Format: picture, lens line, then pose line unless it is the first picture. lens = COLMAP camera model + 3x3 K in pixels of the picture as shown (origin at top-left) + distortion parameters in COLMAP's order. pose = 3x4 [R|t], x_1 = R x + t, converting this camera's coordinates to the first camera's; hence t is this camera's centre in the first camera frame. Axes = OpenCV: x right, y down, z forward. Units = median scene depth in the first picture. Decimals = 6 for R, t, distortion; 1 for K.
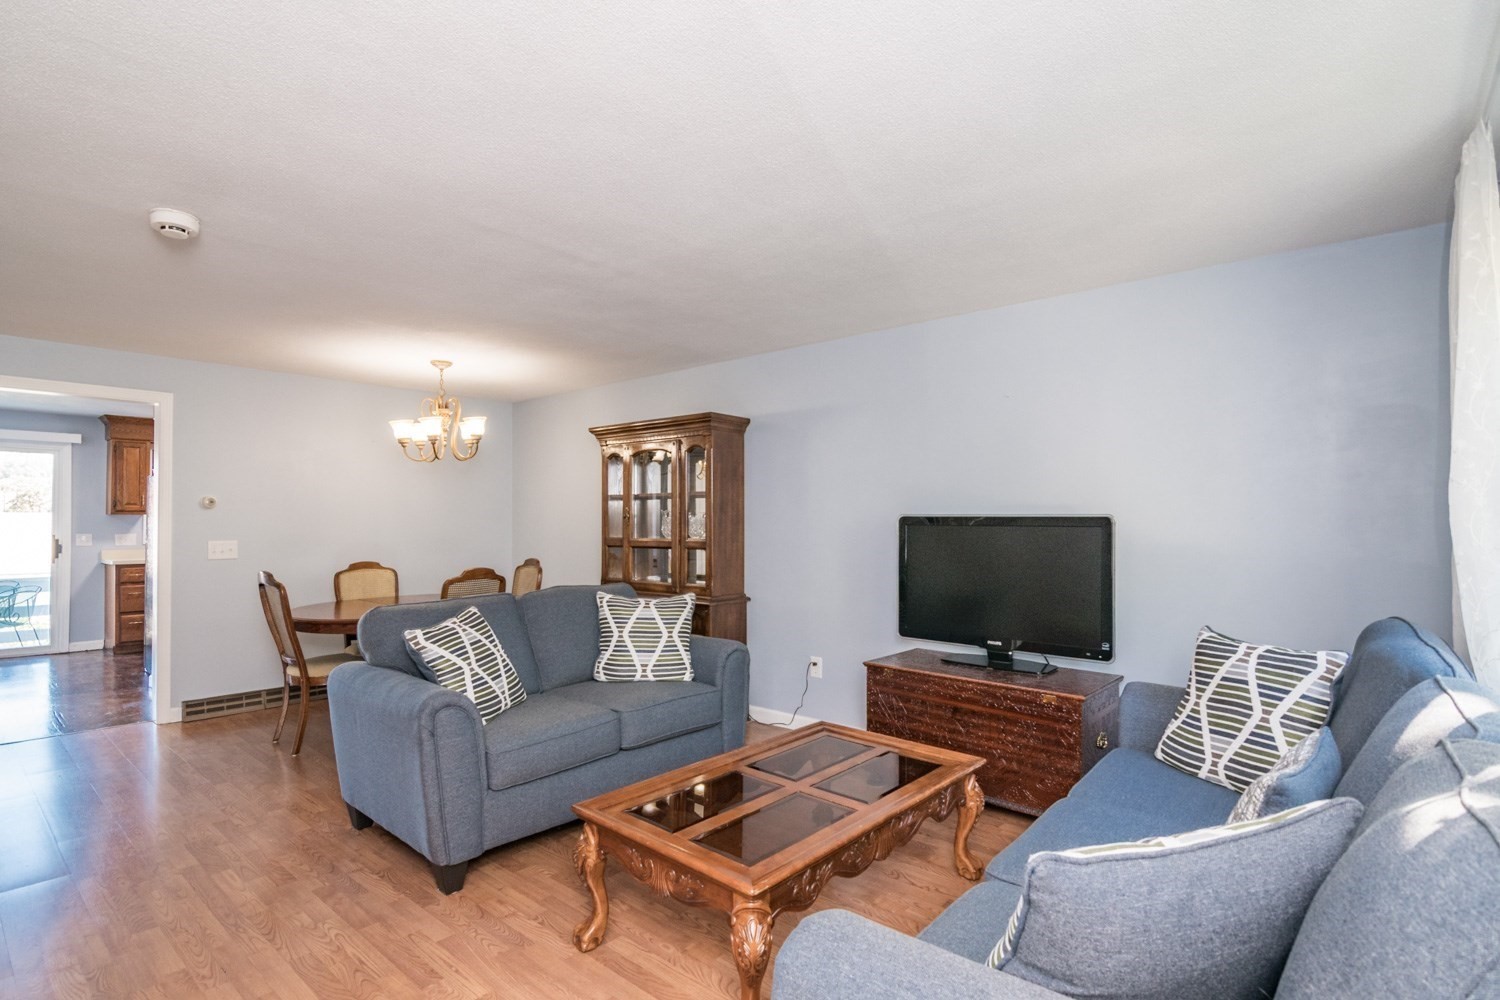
lens RADIAL K [[729.4, 0, 744.2], [0, 729.4, 511.1], [0, 0, 1]] dist [-0.012434, -0.002303]
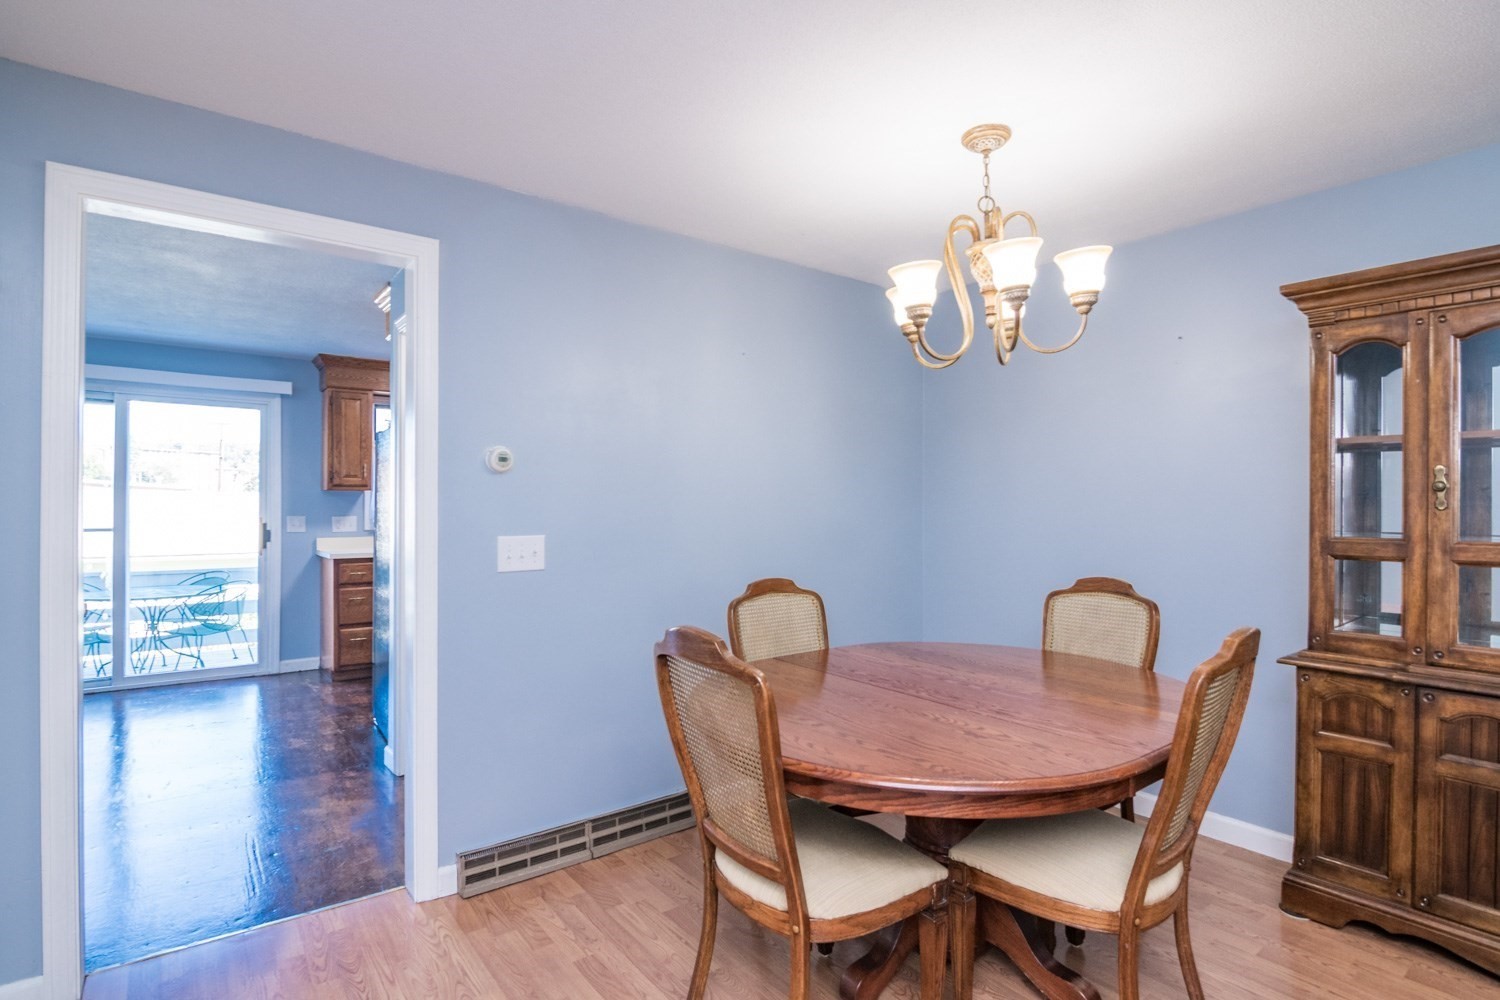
lens RADIAL K [[729.4, 0, 705.6], [0, 729.4, 506.3], [0, 0, 1]] dist [-0.012434, -0.002303]
pose [[0.972569, 0.005020, -0.232560, -0.336990], [-0.000742, 0.999829, 0.018482, 0.007573], [0.232613, -0.017802, 0.972406, 0.376275]]
